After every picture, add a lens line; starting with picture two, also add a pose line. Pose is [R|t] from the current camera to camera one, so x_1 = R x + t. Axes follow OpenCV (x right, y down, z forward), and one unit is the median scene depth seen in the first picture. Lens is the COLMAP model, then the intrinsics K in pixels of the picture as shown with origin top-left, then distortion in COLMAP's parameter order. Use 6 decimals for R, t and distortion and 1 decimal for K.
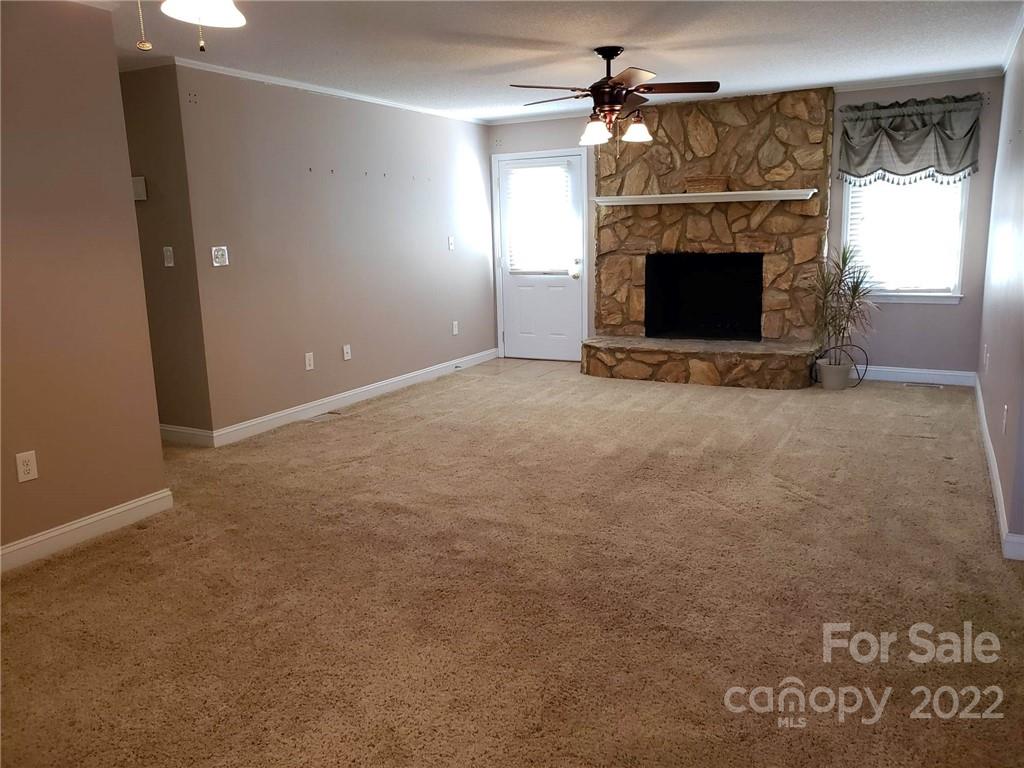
lens RADIAL K [[806.4, 0, 513.2], [0, 806.4, 382.8], [0, 0, 1]] dist [0.031546, -0.003670]
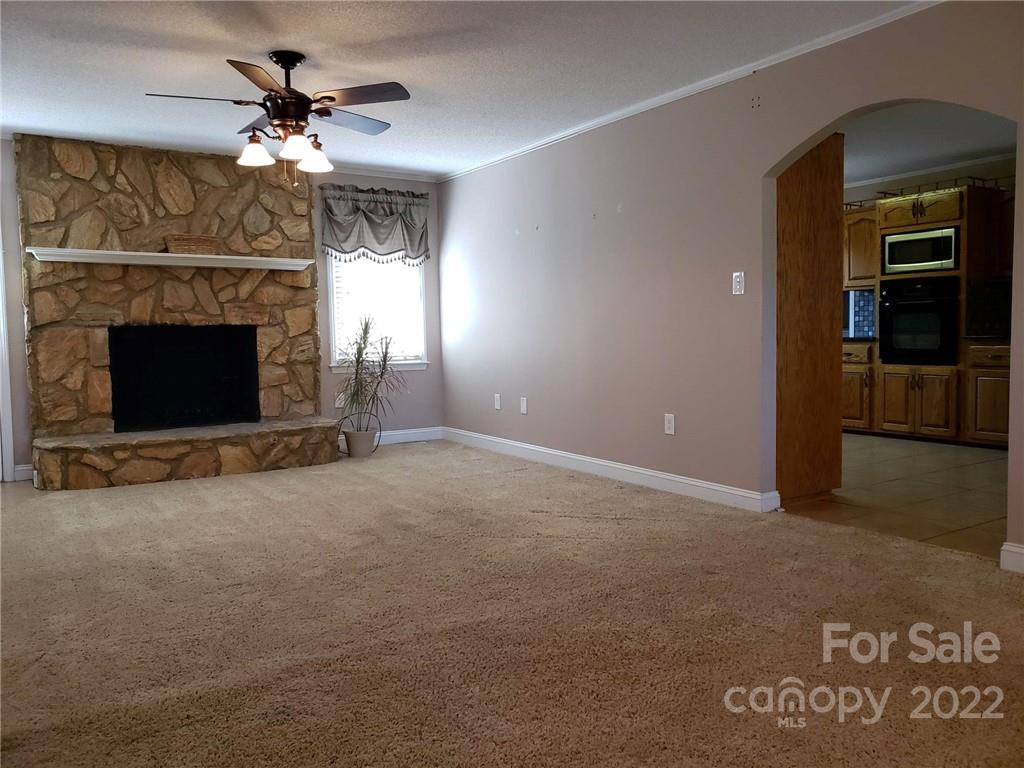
lens RADIAL K [[806.4, 0, 503.6], [0, 806.4, 366.9], [0, 0, 1]] dist [0.031546, -0.003670]
pose [[0.506183, -0.020367, 0.862186, -0.339417], [0.166066, 0.983314, -0.074268, 0.001022], [-0.846287, 0.180773, 0.501119, 0.310002]]
